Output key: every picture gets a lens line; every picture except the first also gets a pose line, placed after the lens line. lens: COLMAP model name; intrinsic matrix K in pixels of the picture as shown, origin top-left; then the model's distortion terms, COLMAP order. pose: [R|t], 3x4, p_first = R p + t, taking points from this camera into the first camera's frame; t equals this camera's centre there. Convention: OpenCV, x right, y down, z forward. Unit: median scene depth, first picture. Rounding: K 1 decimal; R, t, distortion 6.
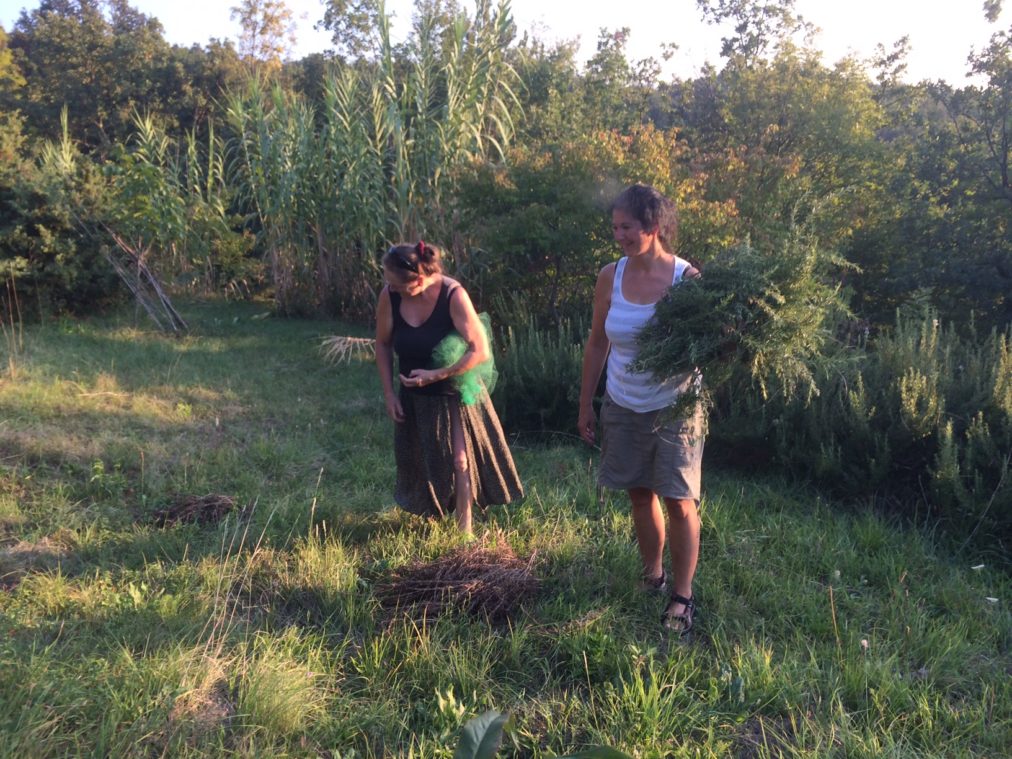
lens RADIAL K [[932.7, 0, 498.1], [0, 932.7, 390.0], [0, 0, 1]] dist [0.057118, -0.037782]
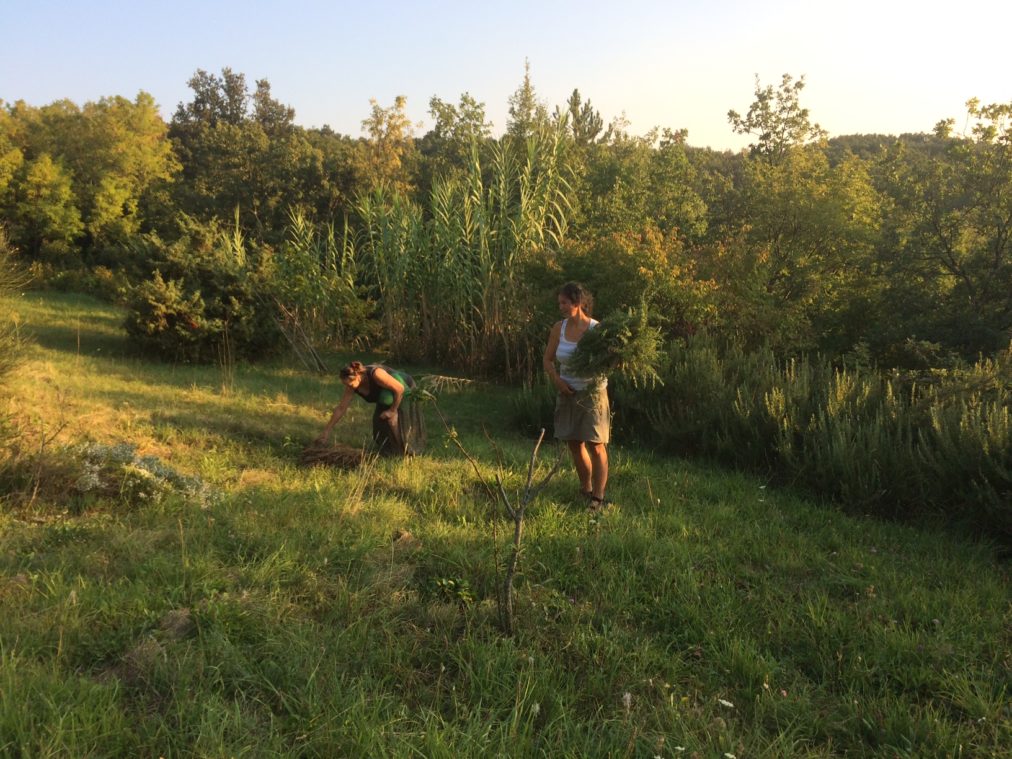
lens RADIAL K [[932.7, 0, 511.4], [0, 932.7, 373.1], [0, 0, 1]] dist [0.057118, -0.037782]
pose [[0.994689, 0.008125, -0.102603, 0.064243], [-0.016662, 0.996441, -0.082629, 0.038897], [0.101566, 0.083900, 0.991285, -0.270399]]
